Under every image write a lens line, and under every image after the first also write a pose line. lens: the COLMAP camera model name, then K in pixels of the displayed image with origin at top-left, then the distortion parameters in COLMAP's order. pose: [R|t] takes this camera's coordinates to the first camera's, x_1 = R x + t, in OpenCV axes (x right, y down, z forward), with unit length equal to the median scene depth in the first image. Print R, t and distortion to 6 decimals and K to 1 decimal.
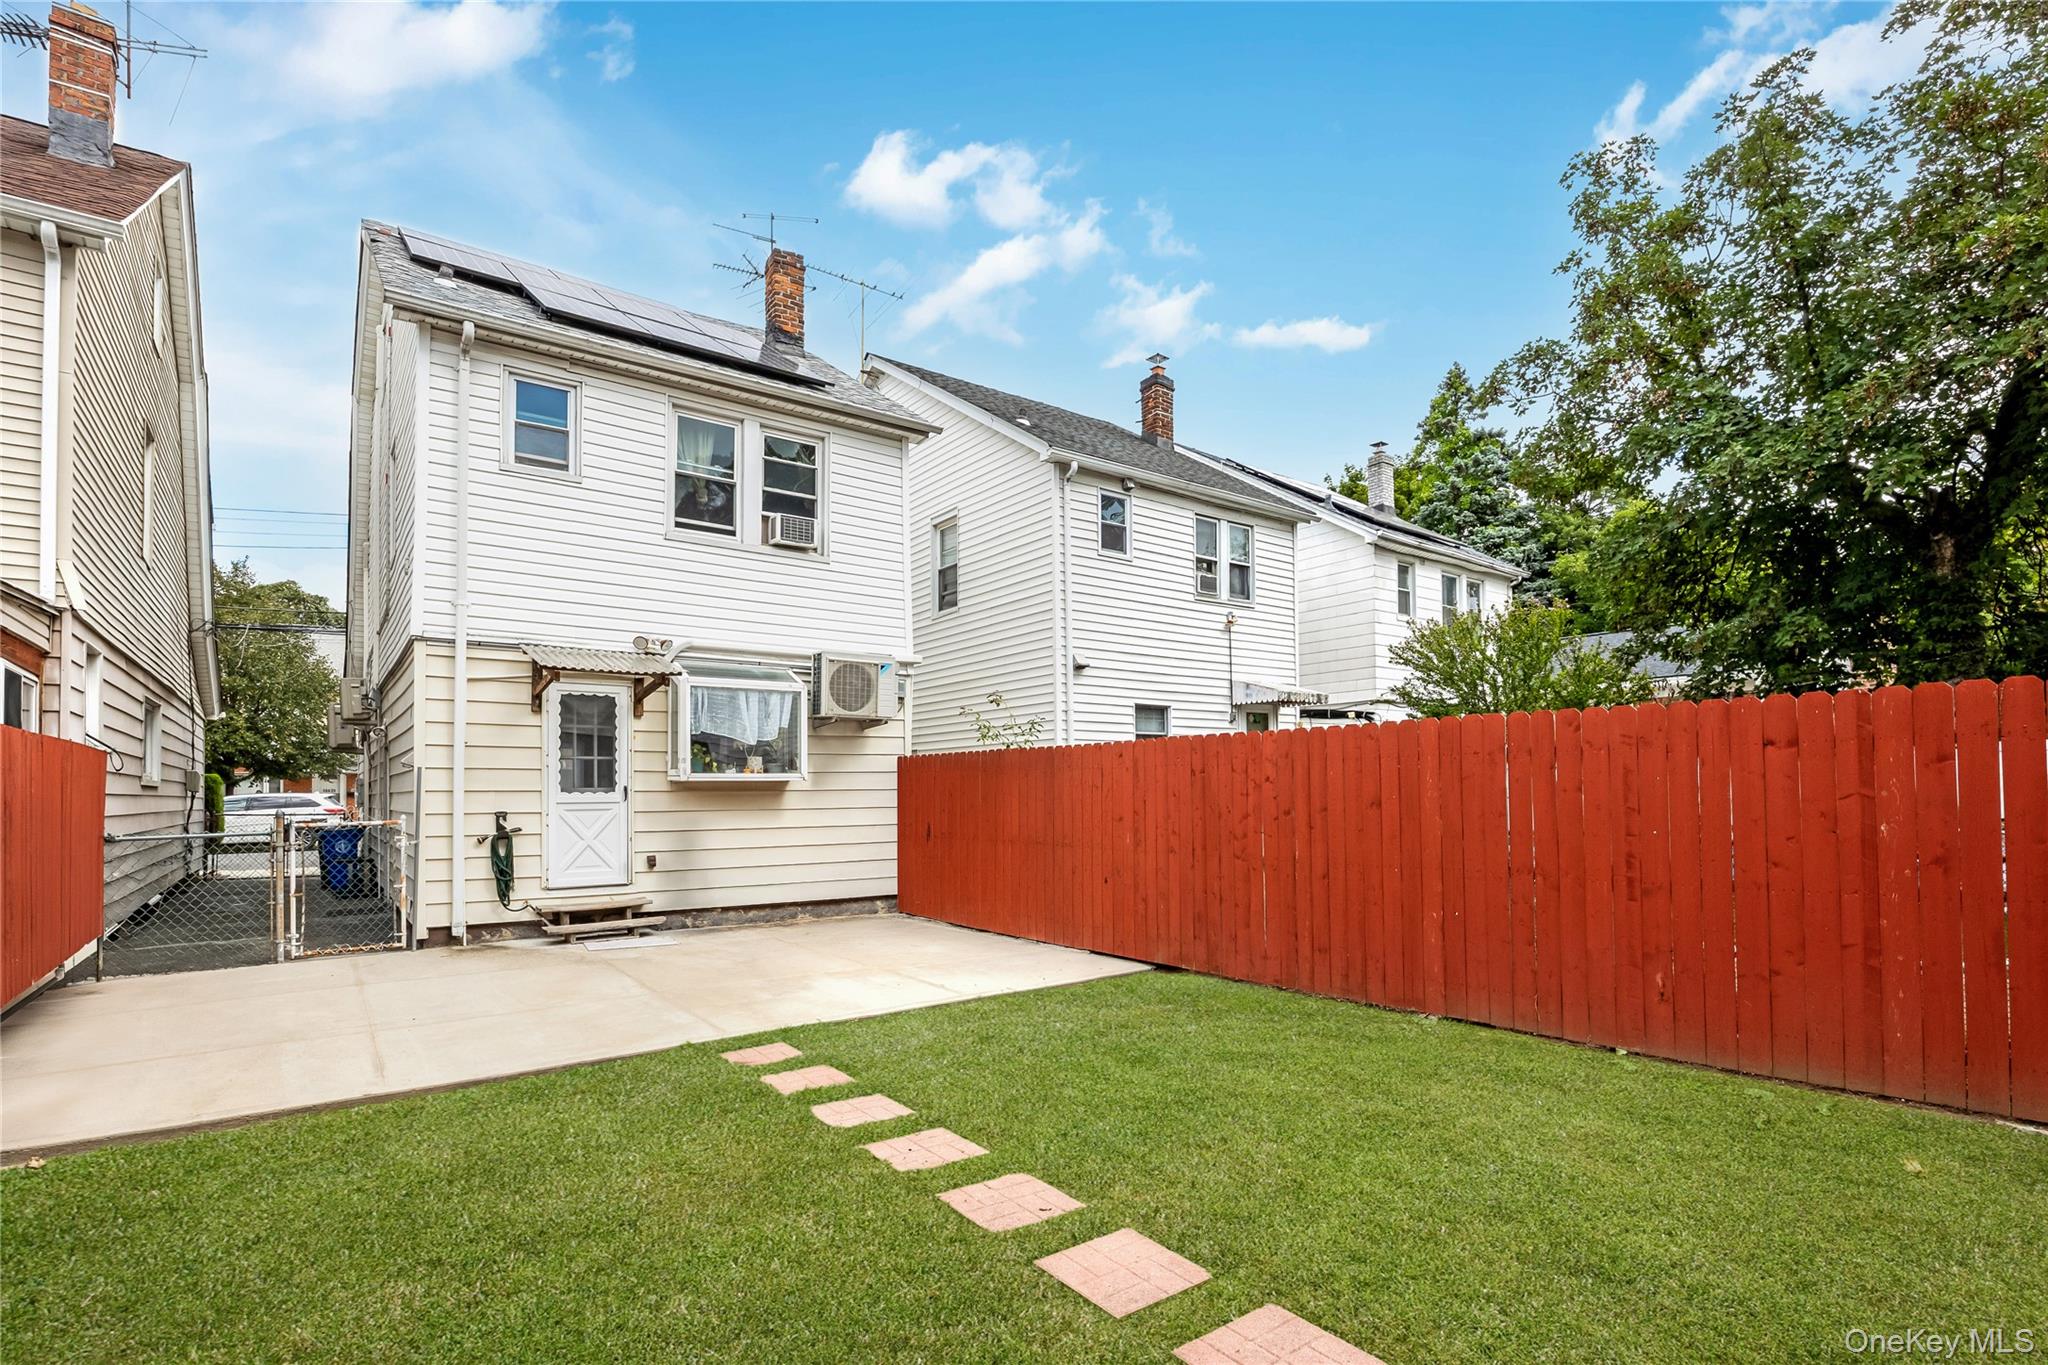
lens RADIAL K [[1051.3, 0, 1024.8], [0, 1051.3, 756.3], [0, 0, 1]] dist [-0.030878, 0.007871]
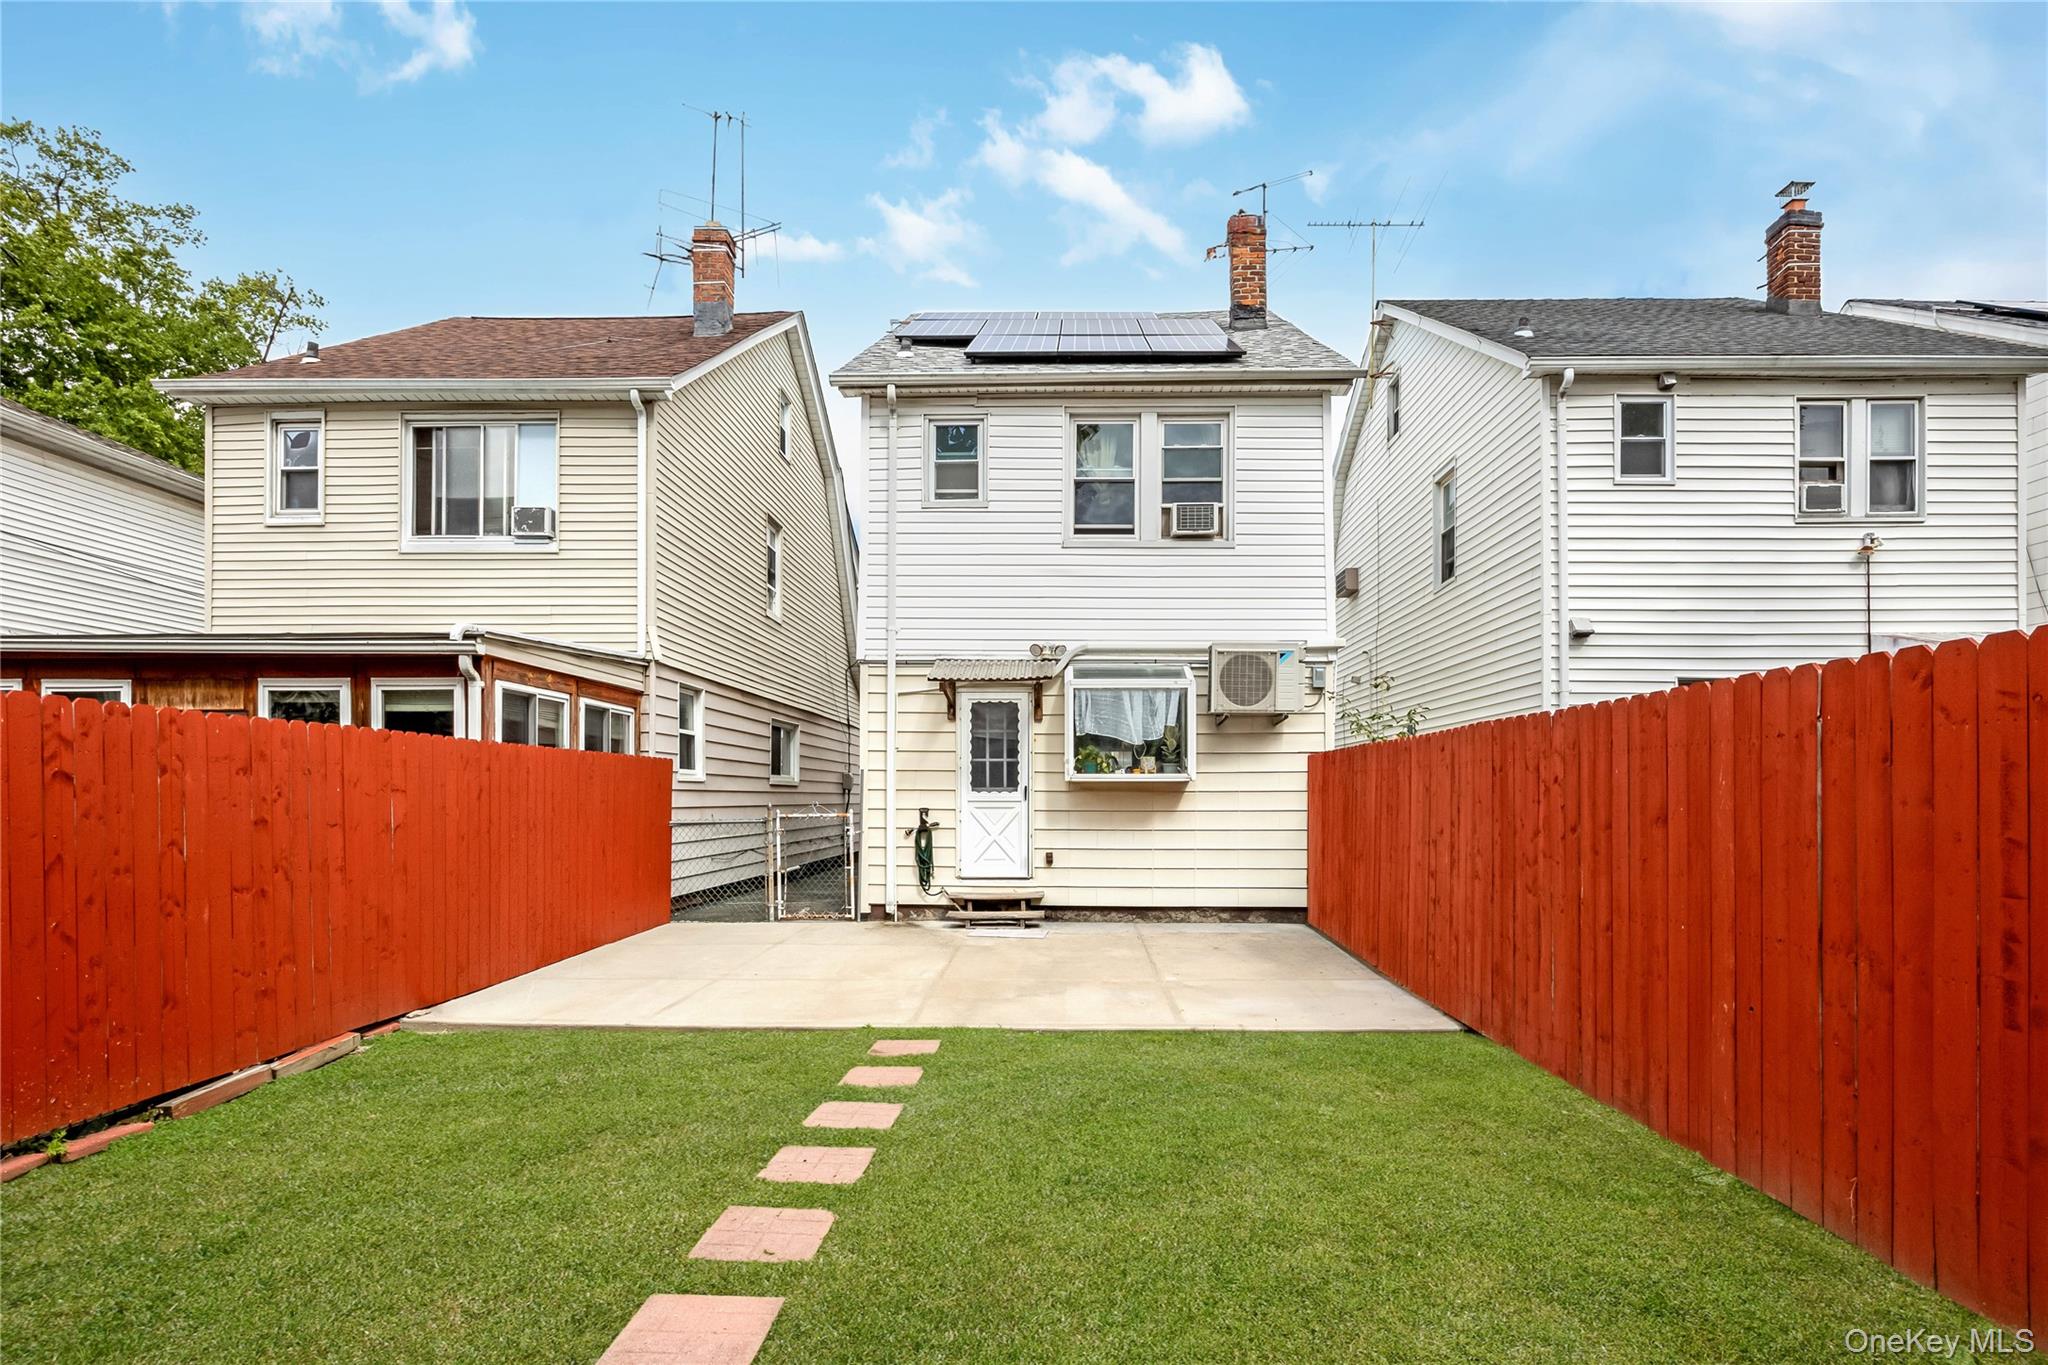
lens RADIAL K [[1051.5, 0, 1027.2], [0, 1051.5, 787.8], [0, 0, 1]] dist [-0.032255, 0.009098]
pose [[0.751336, 0.005847, -0.659894, 0.323466], [0.013321, 0.999623, 0.024025, 0.004384], [0.659786, -0.026841, 0.750974, 0.196068]]
